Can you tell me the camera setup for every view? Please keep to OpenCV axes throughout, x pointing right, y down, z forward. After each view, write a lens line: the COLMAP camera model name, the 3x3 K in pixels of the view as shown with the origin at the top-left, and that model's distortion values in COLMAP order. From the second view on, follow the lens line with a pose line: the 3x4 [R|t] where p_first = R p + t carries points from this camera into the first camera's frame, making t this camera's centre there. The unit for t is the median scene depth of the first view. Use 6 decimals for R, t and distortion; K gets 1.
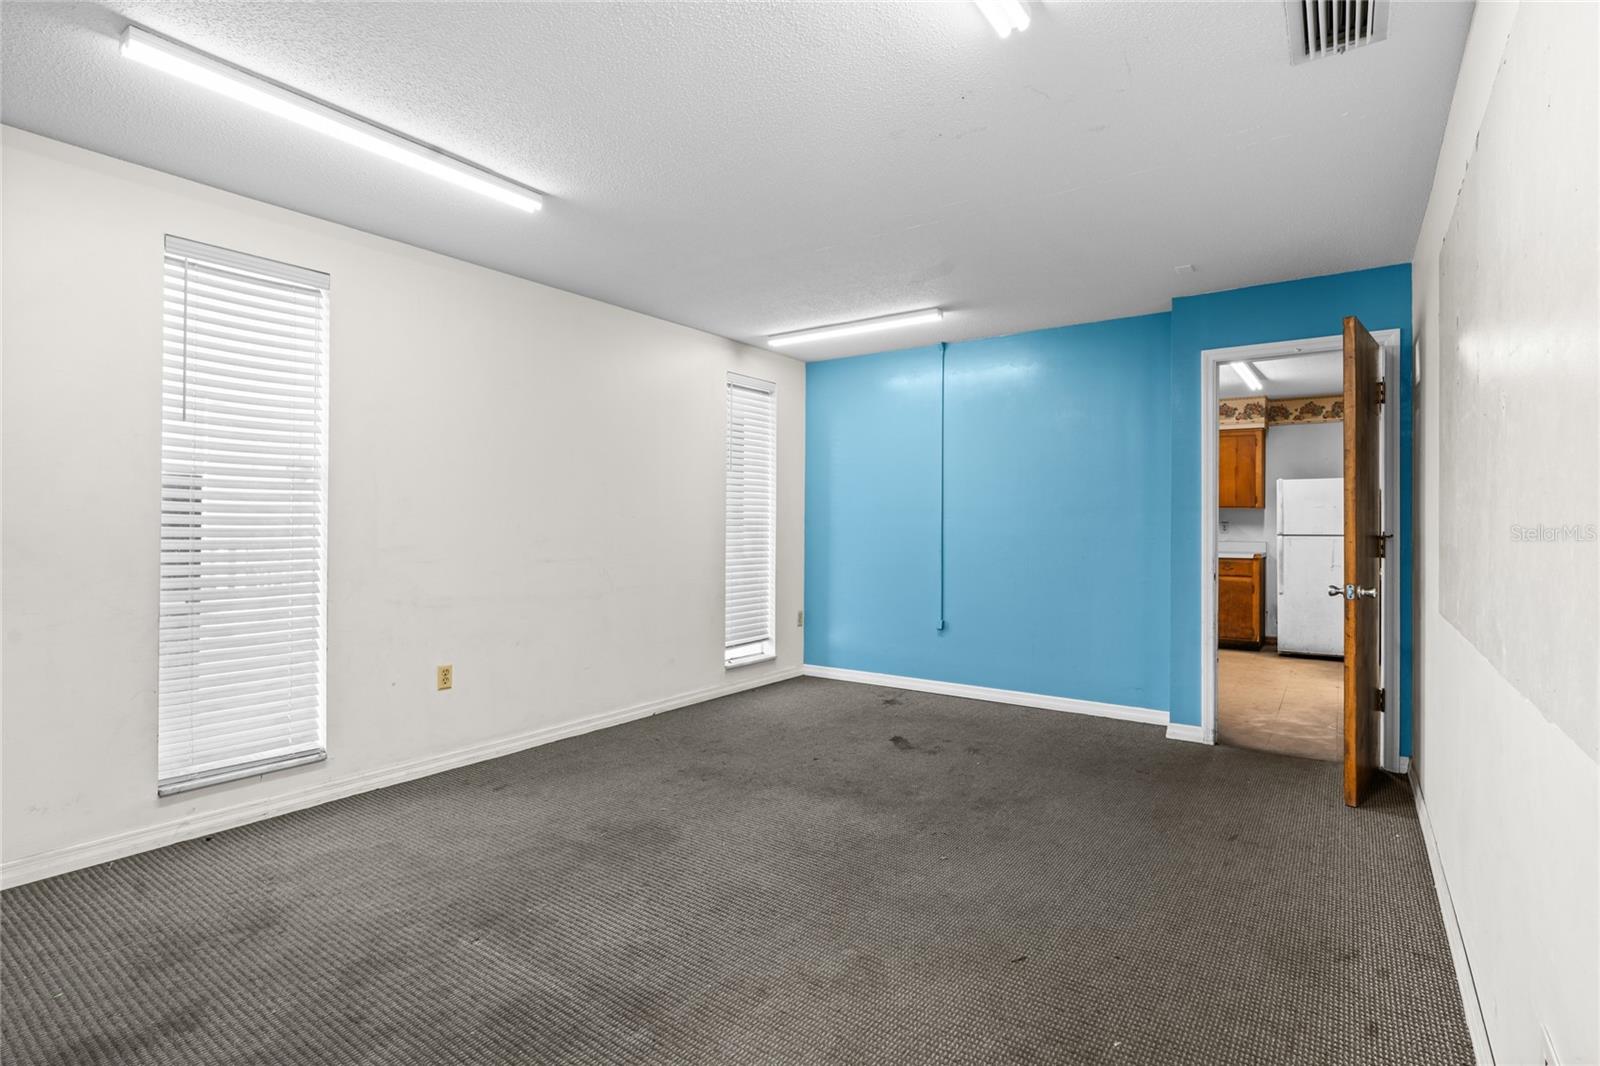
lens RADIAL K [[772.2, 0, 802.4], [0, 772.2, 524.1], [0, 0, 1]] dist [-0.002624, -0.000356]
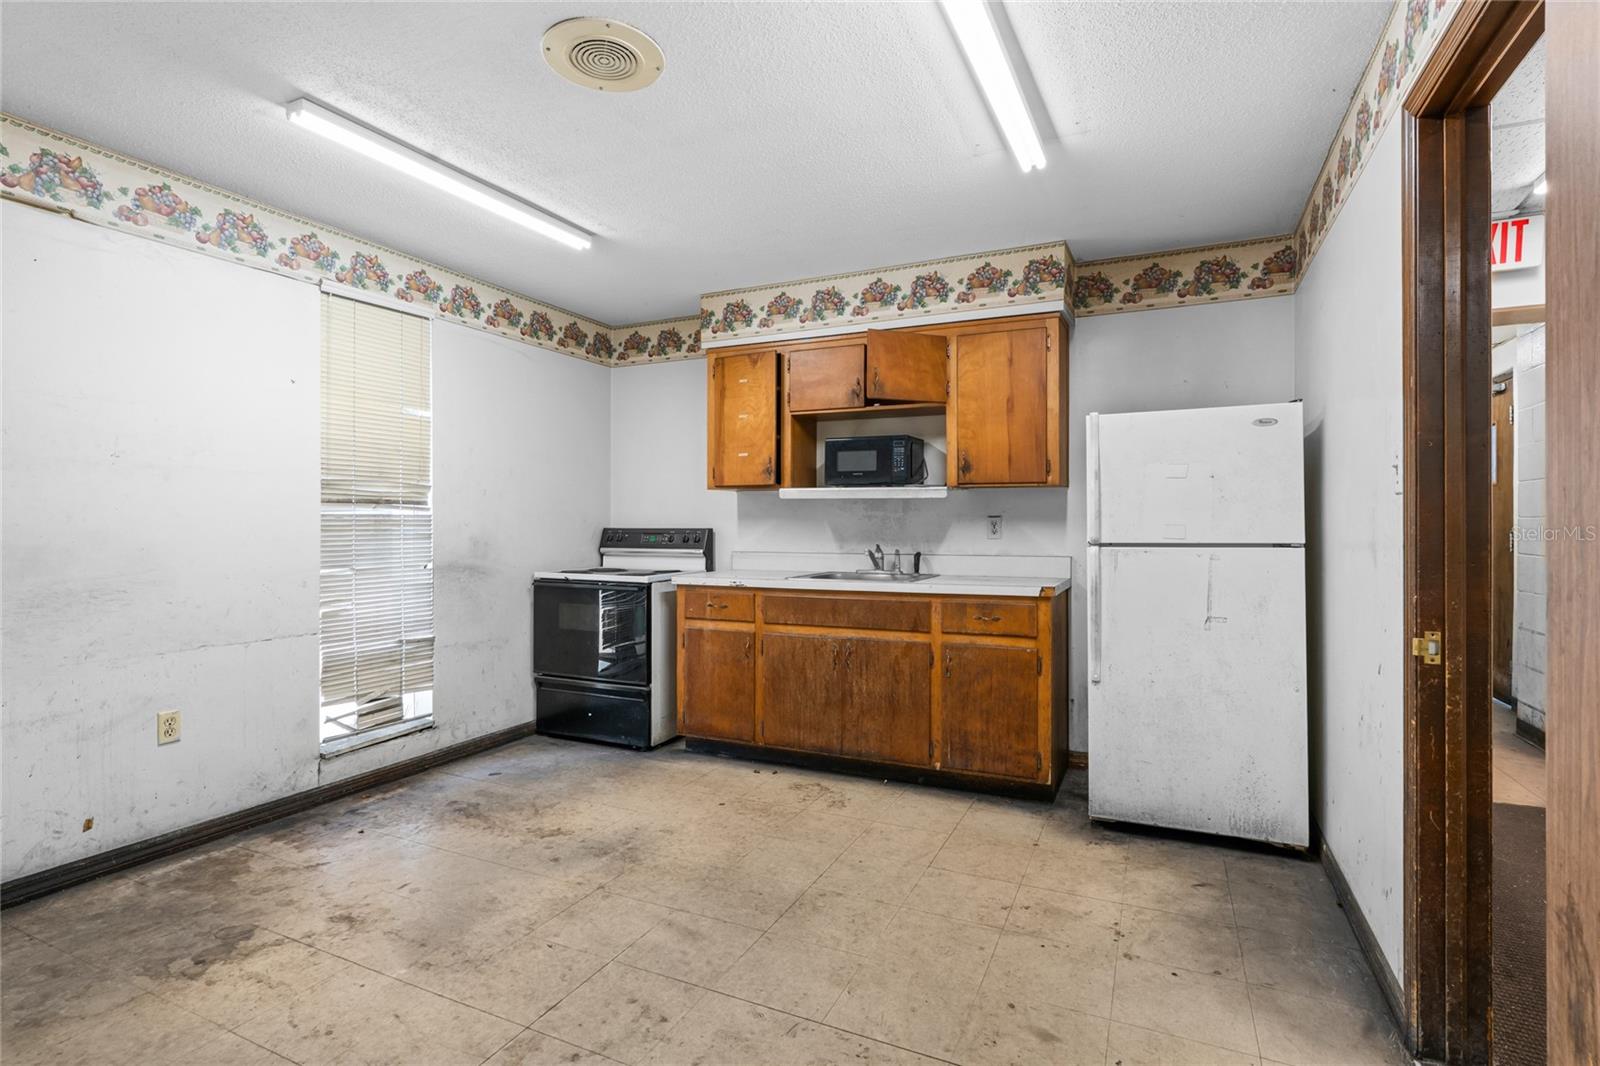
lens RADIAL K [[772.2, 0, 802.4], [0, 772.2, 524.1], [0, 0, 1]] dist [-0.002624, -0.000356]
pose [[0.984405, -0.002344, 0.175900, 0.361728], [0.002504, 0.999997, -0.000689, 0.003012], [-0.175898, 0.001119, 0.984408, 0.570388]]
